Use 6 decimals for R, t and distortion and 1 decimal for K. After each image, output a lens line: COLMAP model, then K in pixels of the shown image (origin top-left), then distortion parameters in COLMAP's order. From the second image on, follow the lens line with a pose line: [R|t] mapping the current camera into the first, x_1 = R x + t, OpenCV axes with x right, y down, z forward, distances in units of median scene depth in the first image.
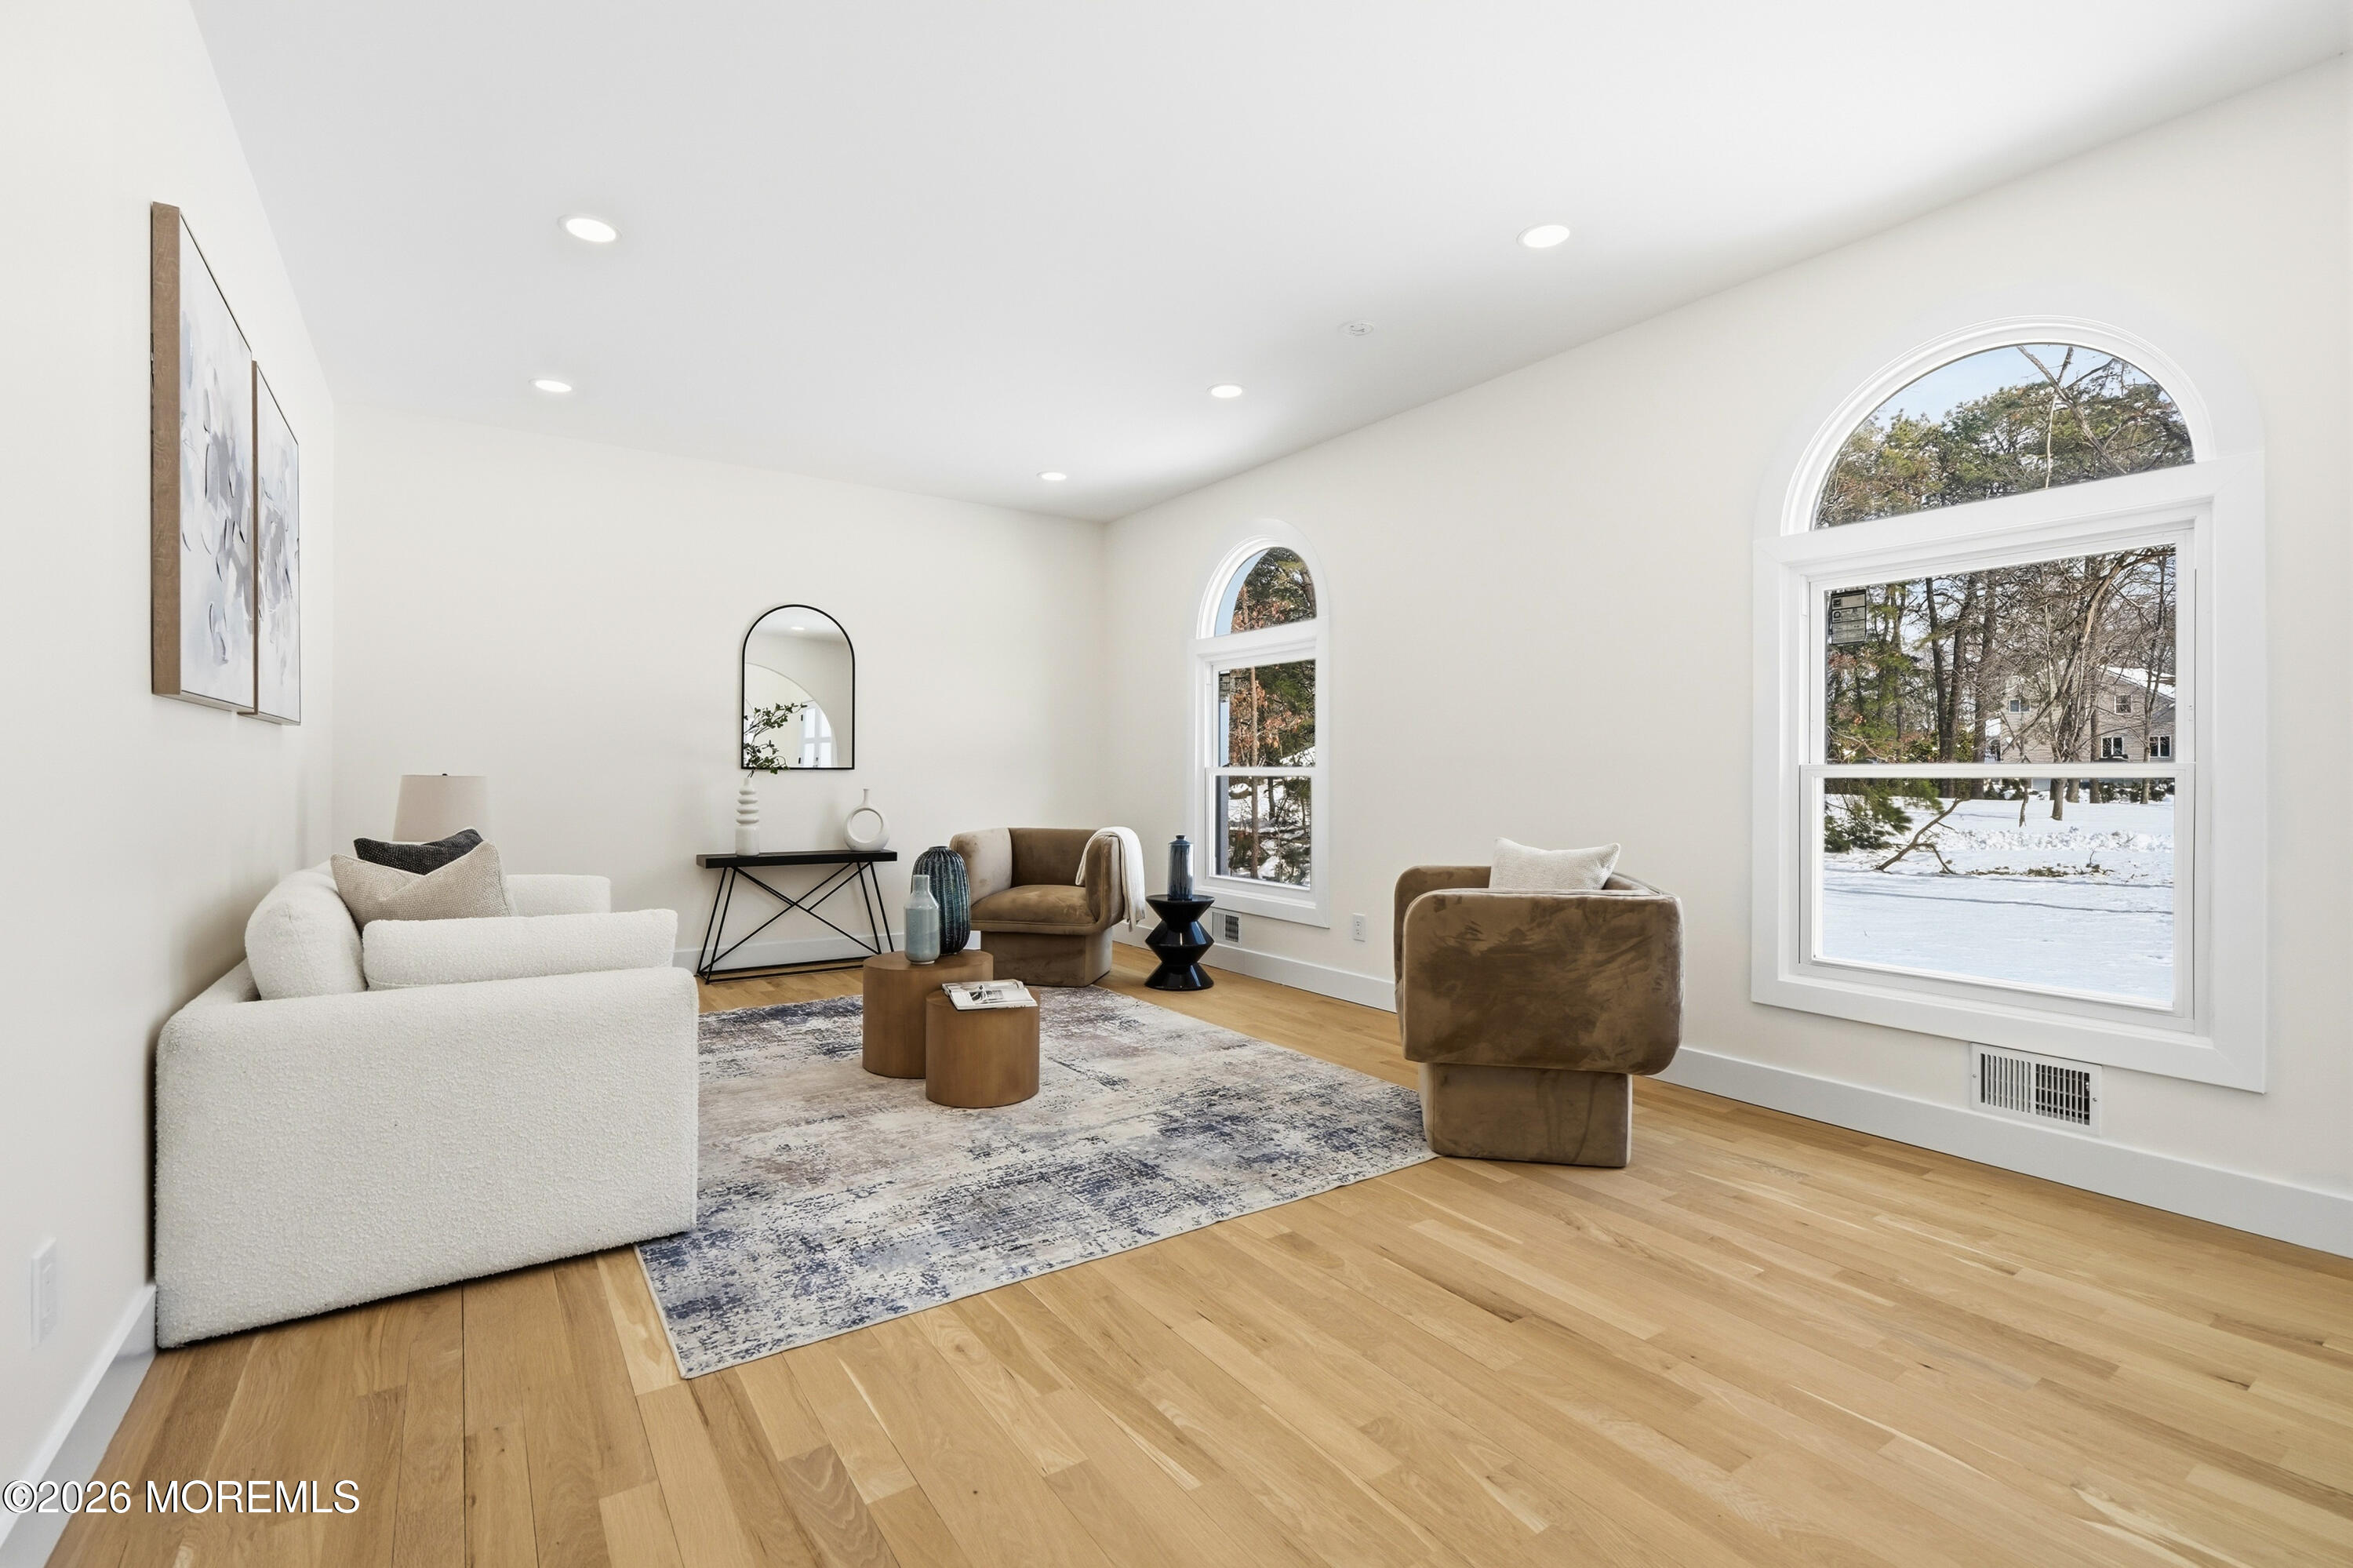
lens RADIAL K [[1057.5, 0, 1155.8], [0, 1057.5, 777.8], [0, 0, 1]] dist [-0.000022, 0.000411]
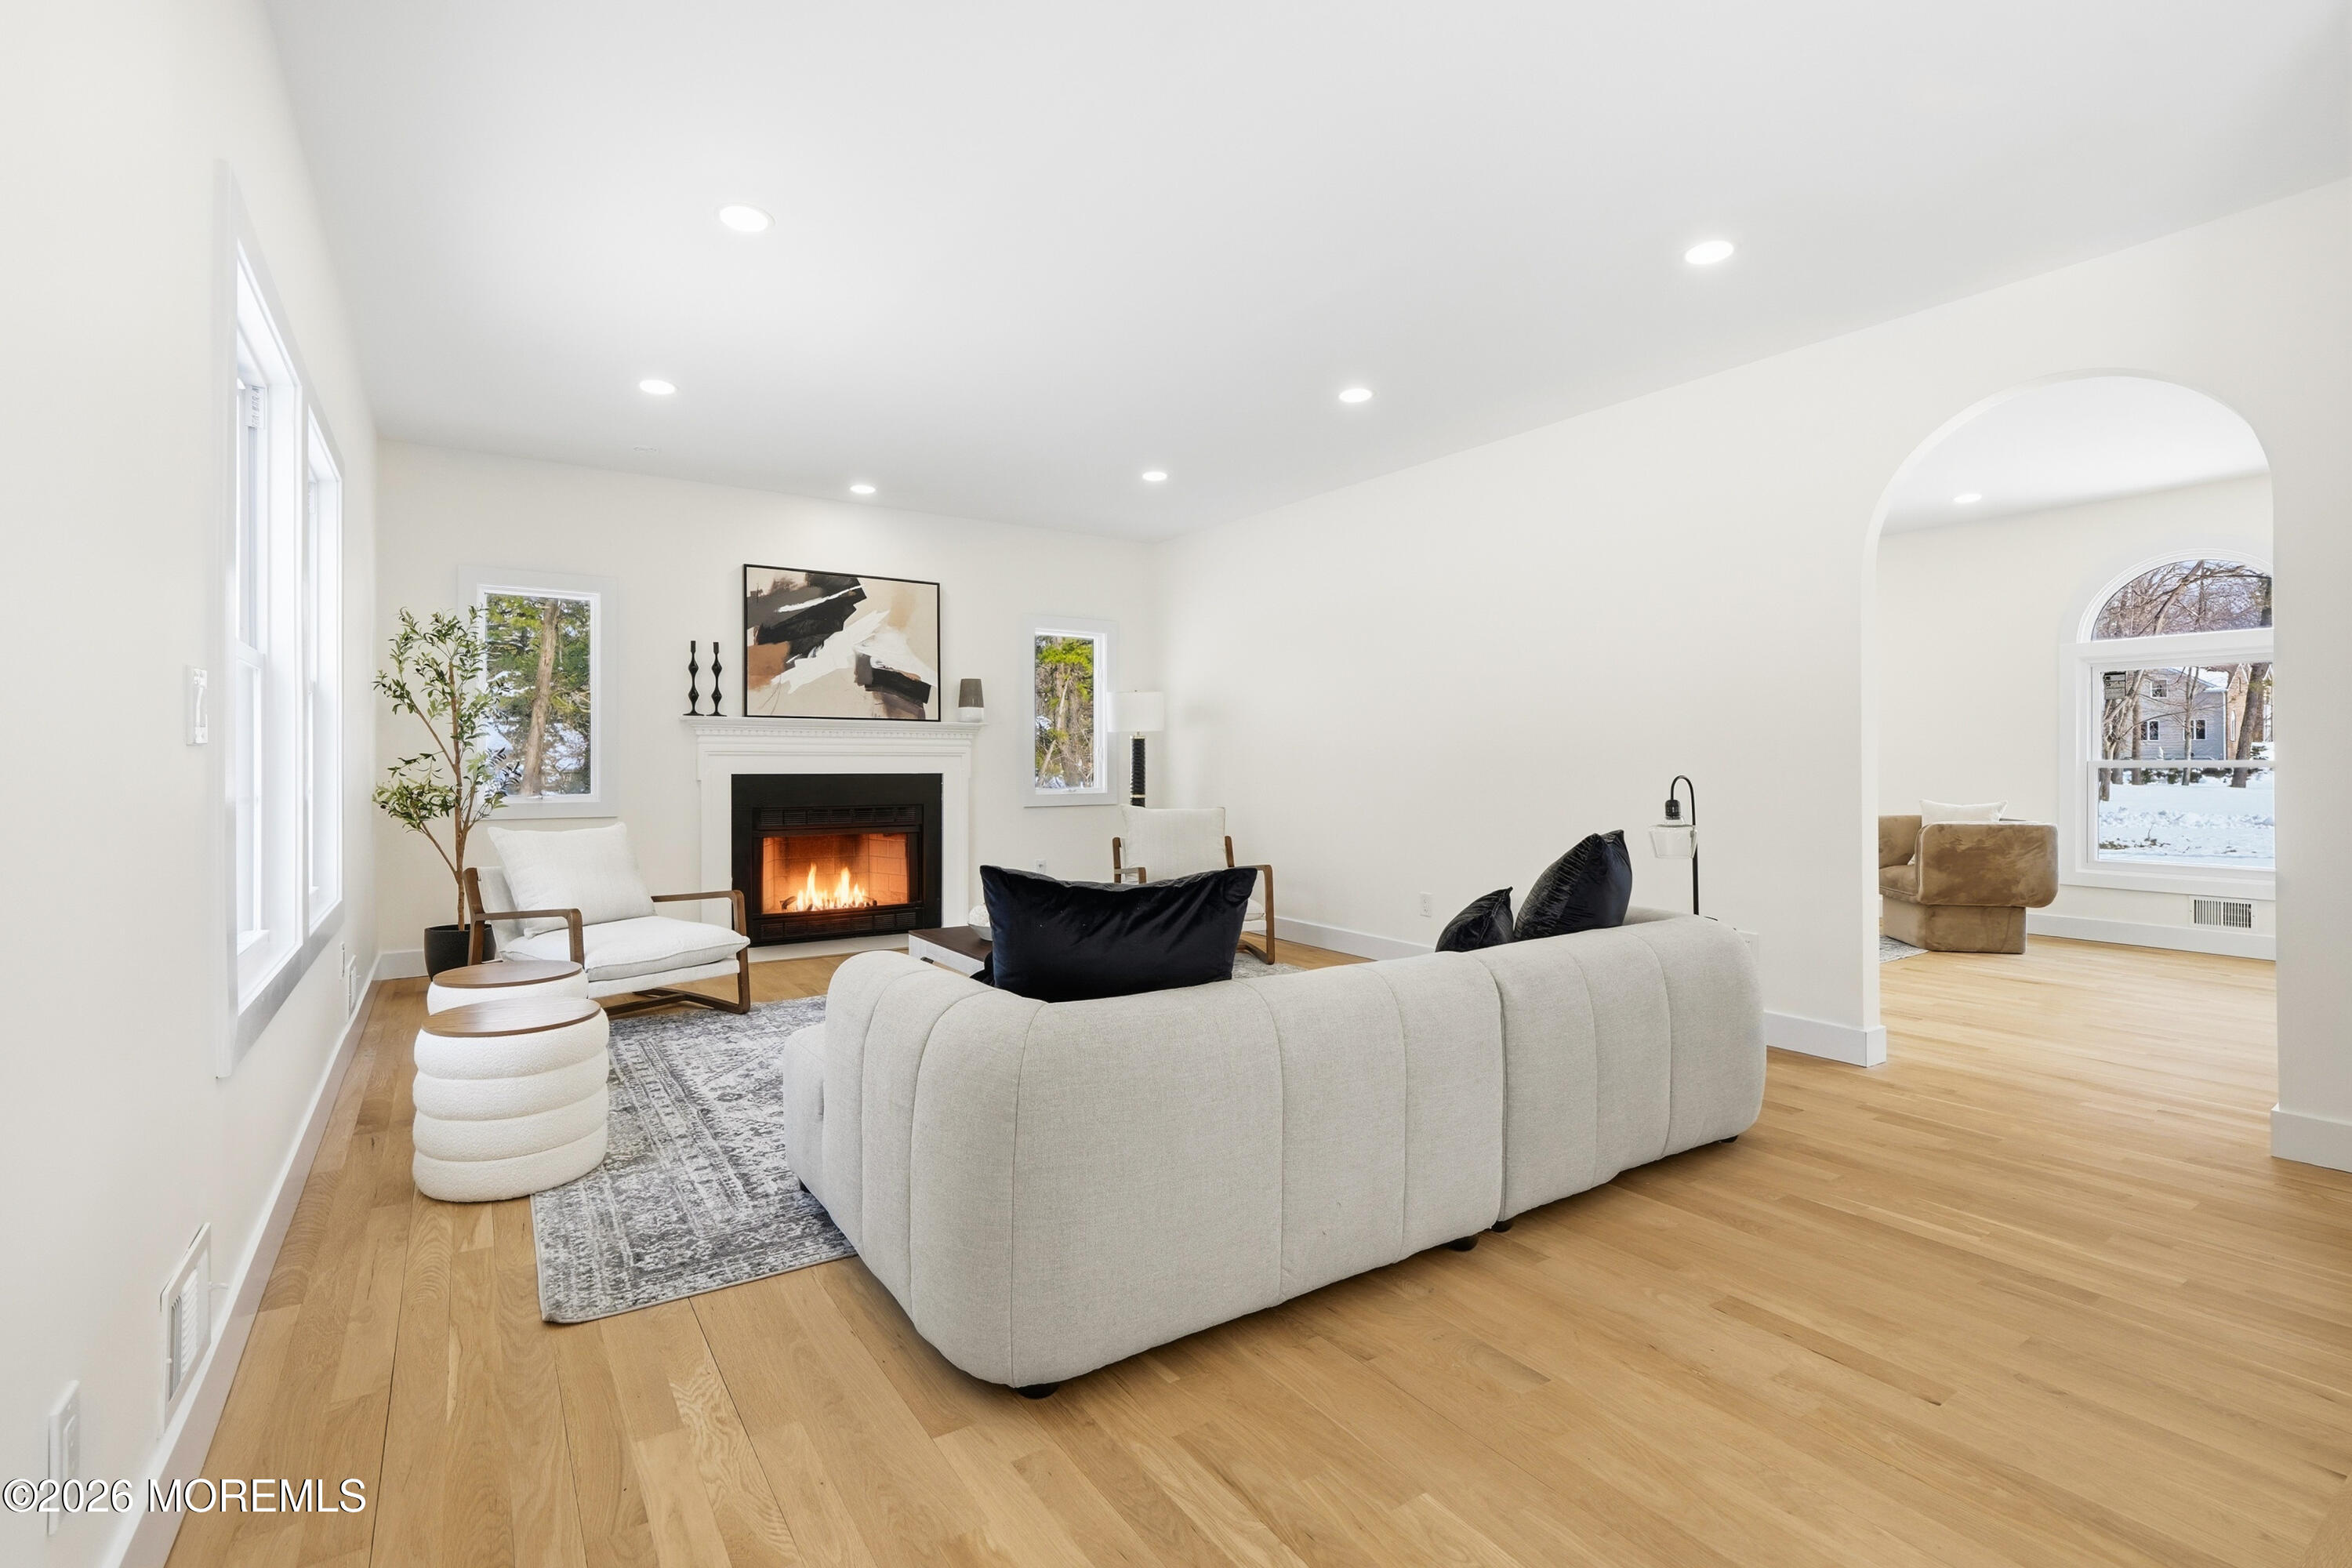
lens RADIAL K [[1057.0, 0, 1163.5], [0, 1057.0, 771.0], [0, 0, 1]] dist [-0.000022, 0.000411]
pose [[0.999929, -0.005456, -0.010624, -1.136697], [0.005514, 0.999970, 0.005482, -0.014226], [0.010593, -0.005541, 0.999929, -1.022137]]
